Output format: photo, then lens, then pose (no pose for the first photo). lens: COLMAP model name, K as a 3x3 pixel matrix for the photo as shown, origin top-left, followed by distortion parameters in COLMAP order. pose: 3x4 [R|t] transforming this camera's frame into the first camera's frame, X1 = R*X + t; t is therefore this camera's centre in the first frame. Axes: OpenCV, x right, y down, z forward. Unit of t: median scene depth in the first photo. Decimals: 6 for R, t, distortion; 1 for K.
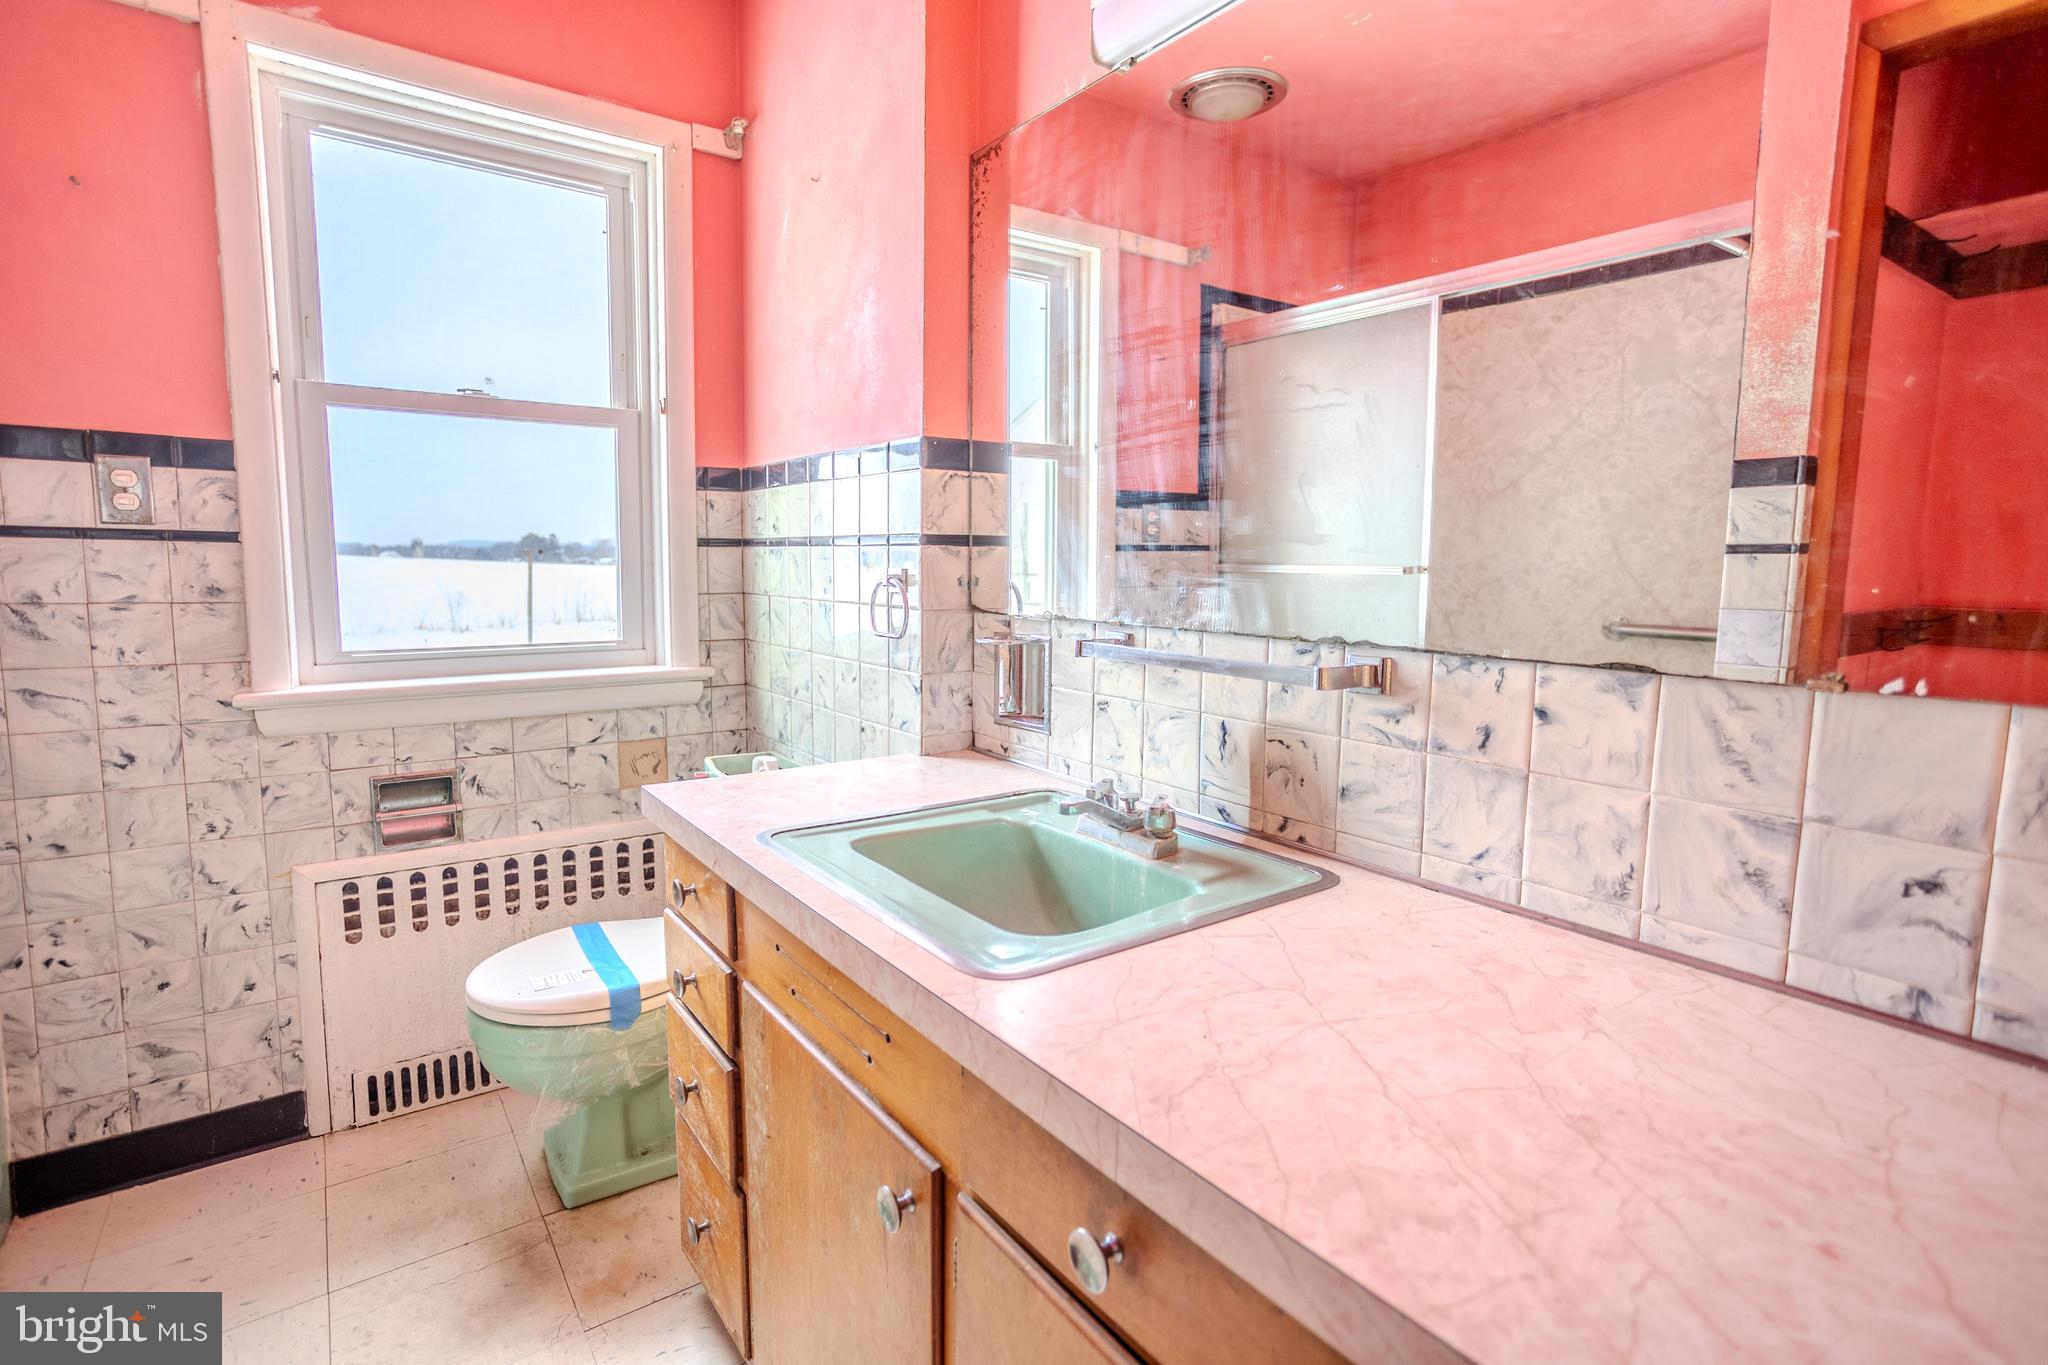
lens RADIAL K [[987.0, 0, 1009.4], [0, 987.0, 670.9], [0, 0, 1]] dist [-0.050761, 0.029290]
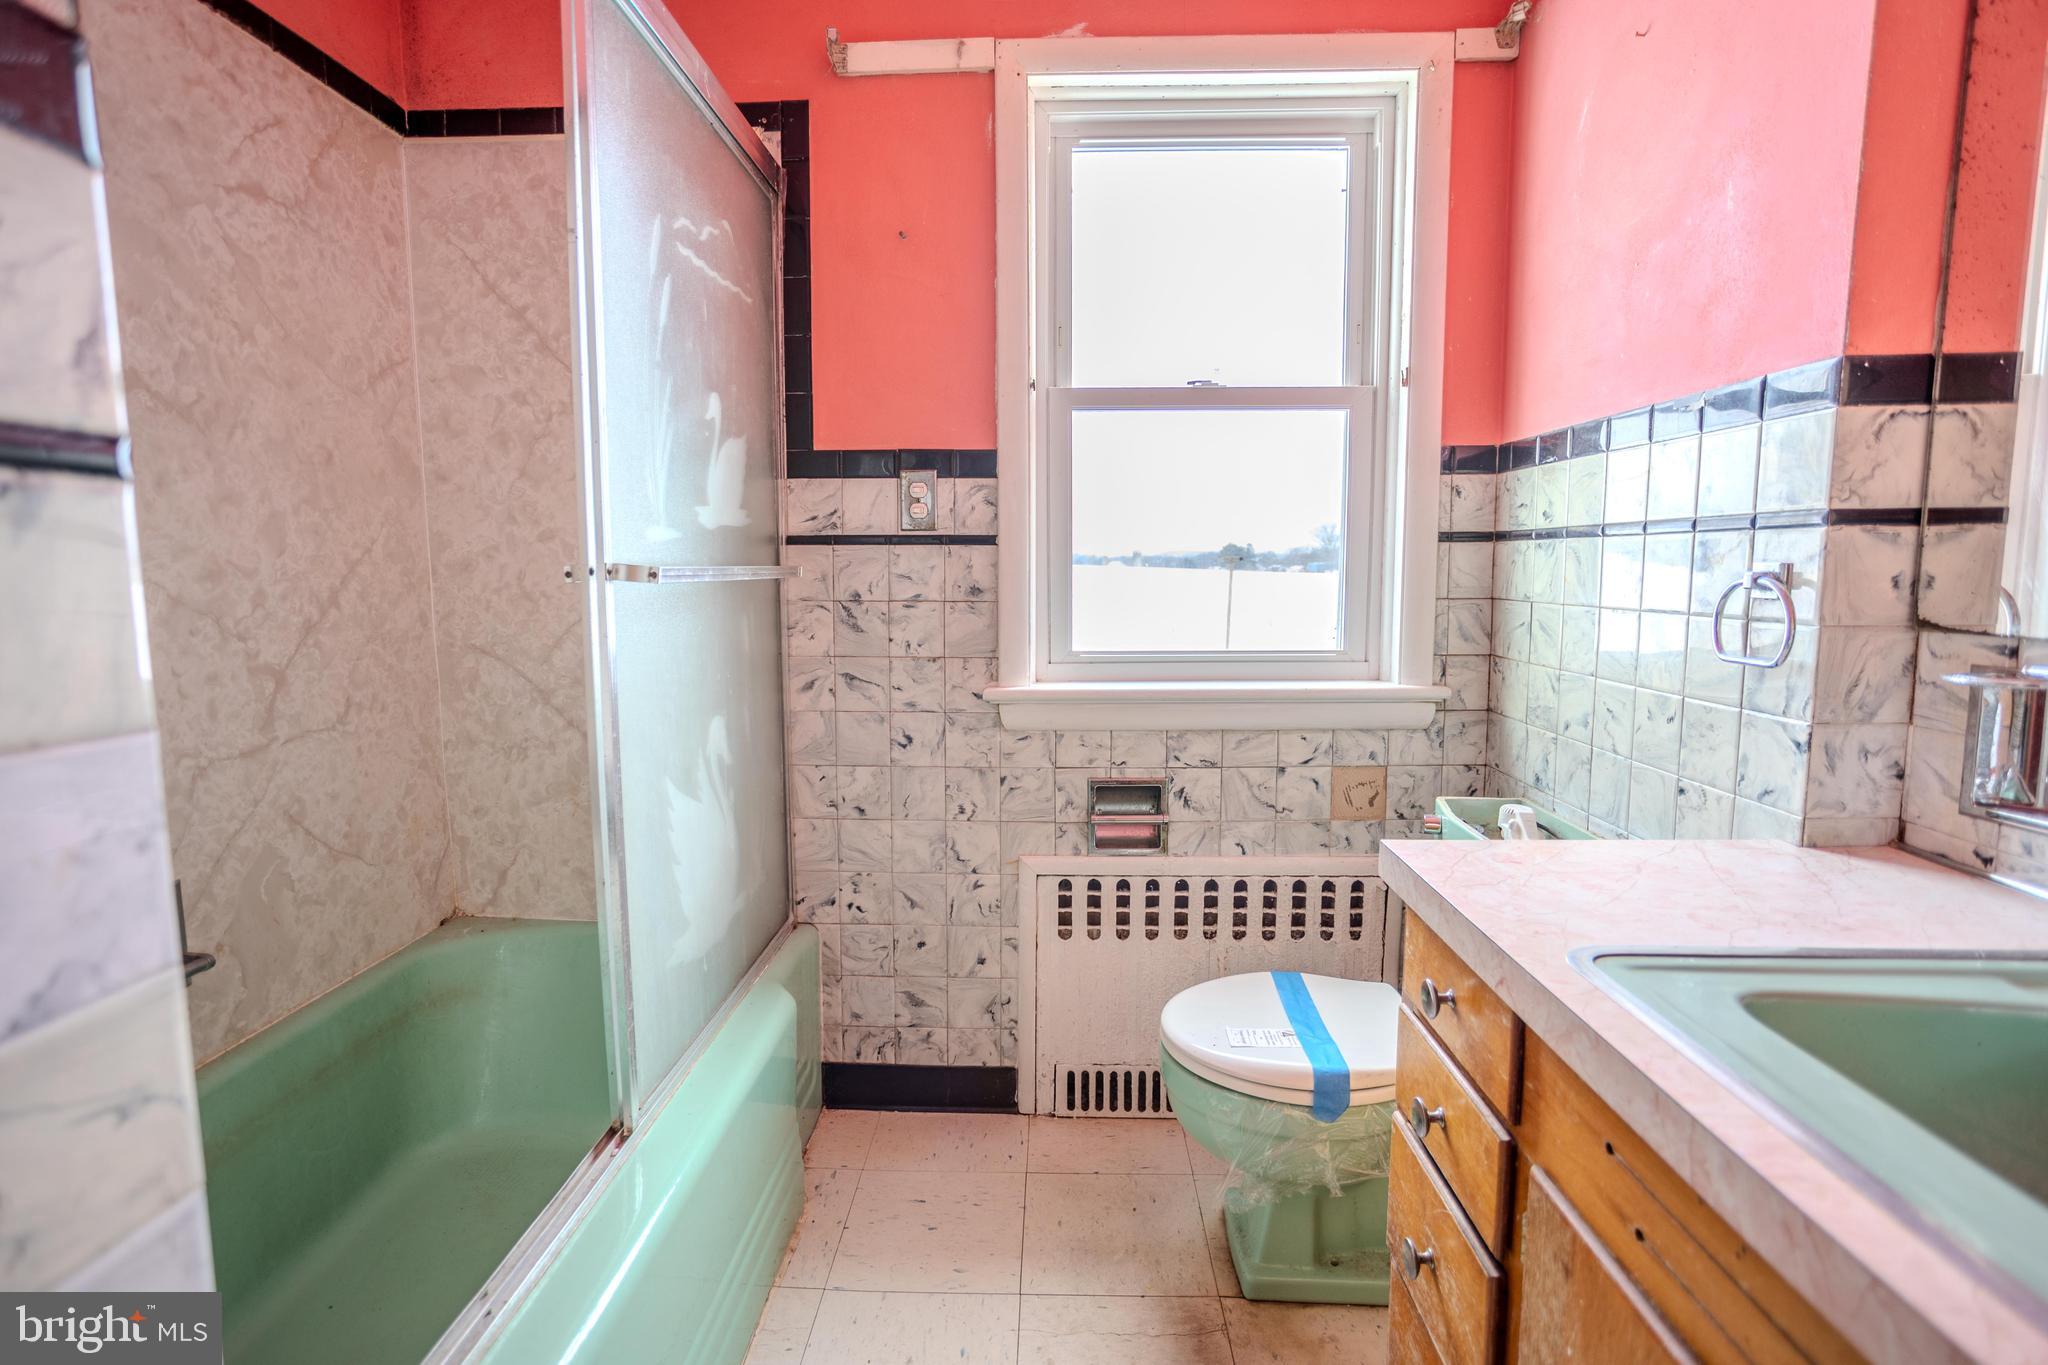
lens RADIAL K [[987.0, 0, 1012.2], [0, 987.0, 668.8], [0, 0, 1]] dist [-0.050761, 0.029290]
pose [[0.784238, 0.049722, -0.618465, -0.104198], [-0.055742, 0.998399, 0.009584, -0.008723], [0.617951, 0.026958, 0.785754, 0.159593]]
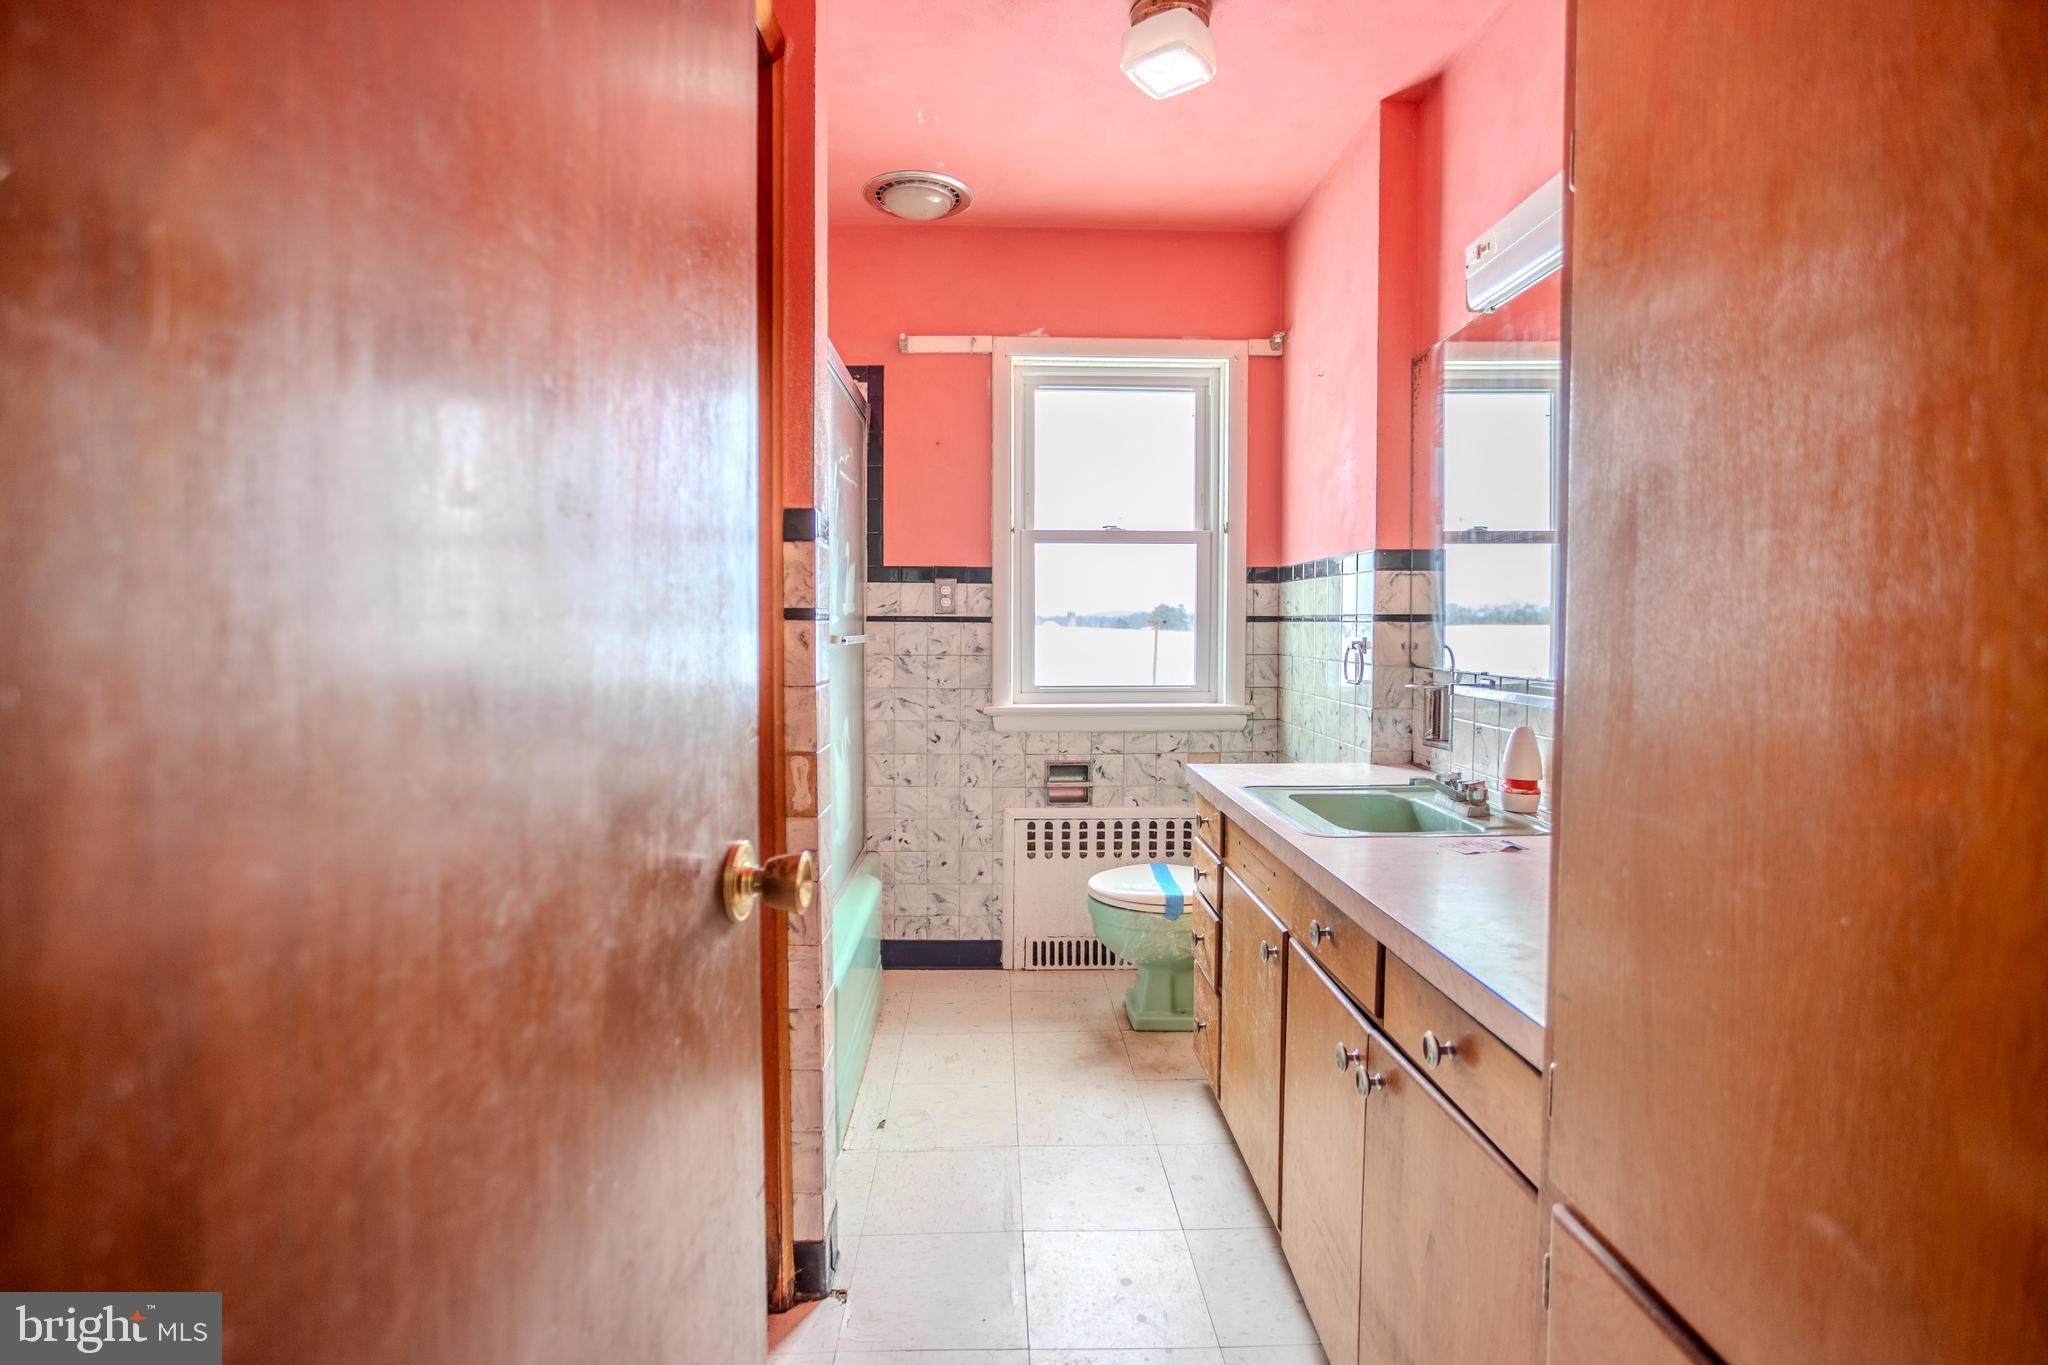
lens RADIAL K [[987.0, 0, 1021.6], [0, 987.0, 681.6], [0, 0, 1]] dist [-0.050761, 0.029290]
pose [[0.828634, 0.022095, -0.559354, 0.279447], [-0.054371, 0.997673, -0.041136, 0.048965], [0.557143, 0.064499, 0.827908, -0.479800]]
